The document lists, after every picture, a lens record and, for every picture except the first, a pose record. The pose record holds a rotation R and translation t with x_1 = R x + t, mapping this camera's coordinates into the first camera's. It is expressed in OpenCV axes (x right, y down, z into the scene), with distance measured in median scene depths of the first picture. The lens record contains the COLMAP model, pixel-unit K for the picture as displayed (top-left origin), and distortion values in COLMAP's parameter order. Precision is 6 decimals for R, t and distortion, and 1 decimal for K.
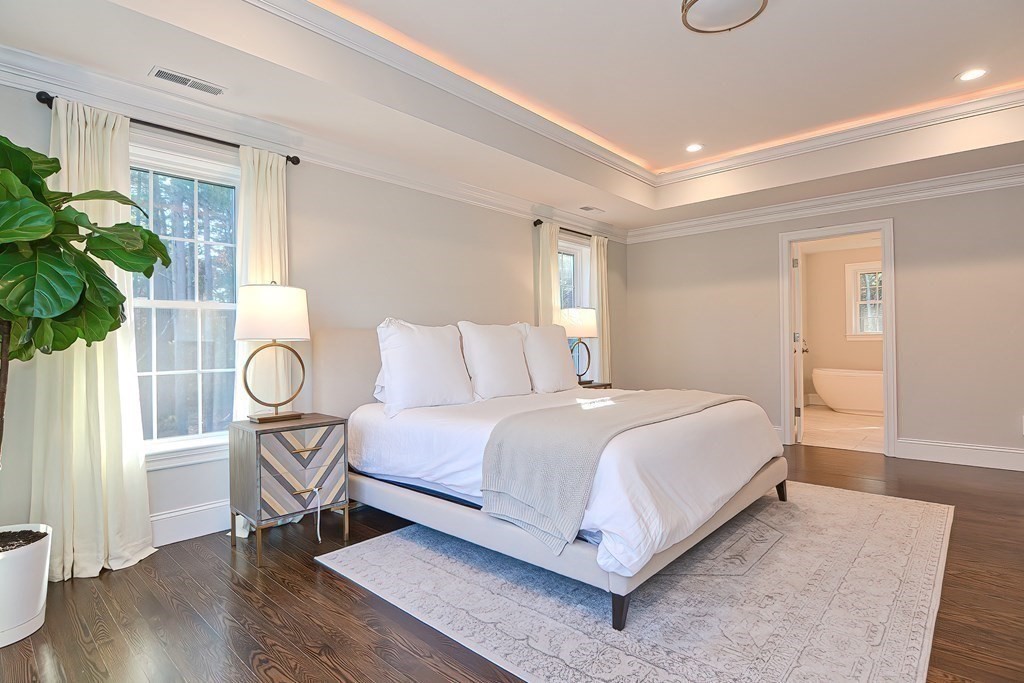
lens RADIAL K [[506.0, 0, 518.0], [0, 506.0, 341.9], [0, 0, 1]] dist [-0.018313, 0.000375]
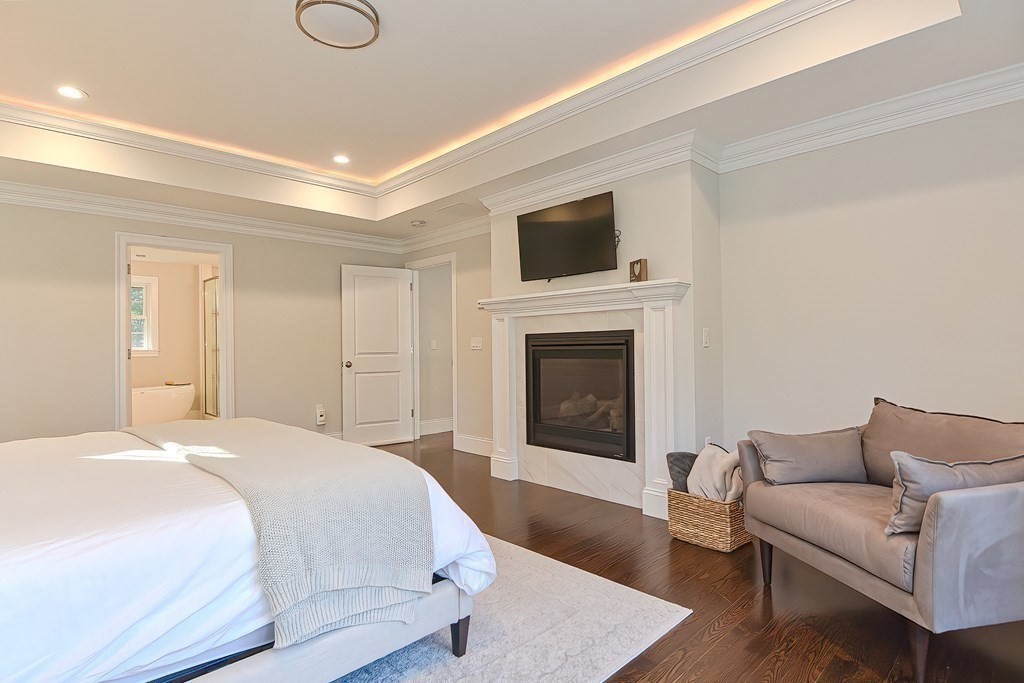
lens RADIAL K [[506.0, 0, 516.2], [0, 506.0, 344.5], [0, 0, 1]] dist [-0.018313, 0.000375]
pose [[0.086456, 0.018143, 0.996090, -0.309636], [0.005429, 0.999811, -0.018682, -0.006286], [-0.996241, 0.007023, 0.086341, 0.314227]]
